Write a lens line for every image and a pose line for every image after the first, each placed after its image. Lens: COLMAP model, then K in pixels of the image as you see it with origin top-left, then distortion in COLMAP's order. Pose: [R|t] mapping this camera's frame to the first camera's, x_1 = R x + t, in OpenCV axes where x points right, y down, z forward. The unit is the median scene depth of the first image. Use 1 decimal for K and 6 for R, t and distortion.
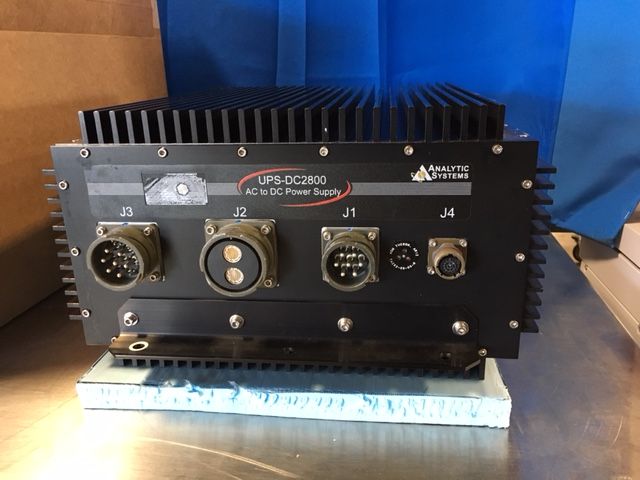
lens RADIAL K [[563.5, 0, 322.1], [0, 563.5, 240.2], [0, 0, 1]] dist [0.058718, -0.083071]
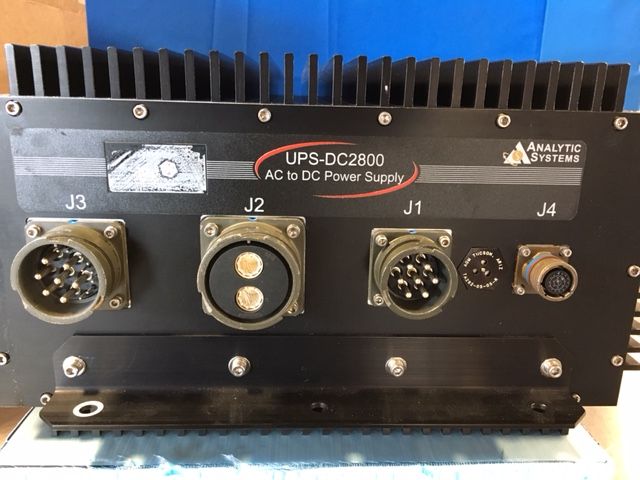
lens RADIAL K [[563.5, 0, 323.7], [0, 563.5, 238.1], [0, 0, 1]] dist [0.058718, -0.083071]
pose [[0.985531, 0.010394, 0.169176, -0.179312], [-0.001332, 0.998562, -0.053589, 0.026943], [-0.169490, 0.052589, 0.984128, 0.317240]]
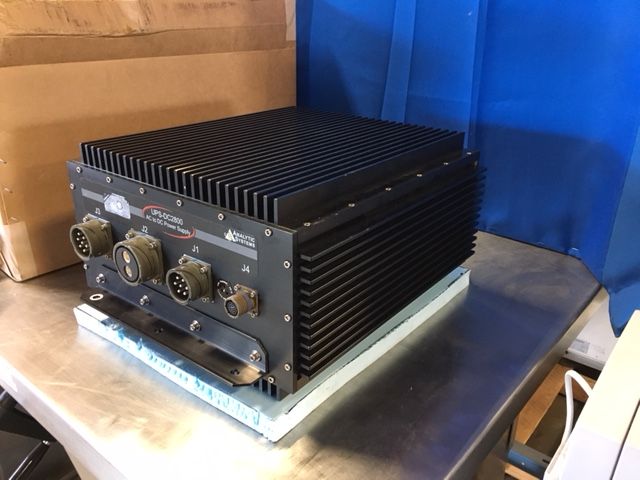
lens RADIAL K [[563.5, 0, 321.2], [0, 563.5, 241.6], [0, 0, 1]] dist [0.058718, -0.083071]
pose [[0.853557, 0.241419, -0.461689, 0.920895], [-0.199773, 0.970086, 0.137927, -0.310921], [0.481176, -0.025495, 0.876253, -0.050929]]
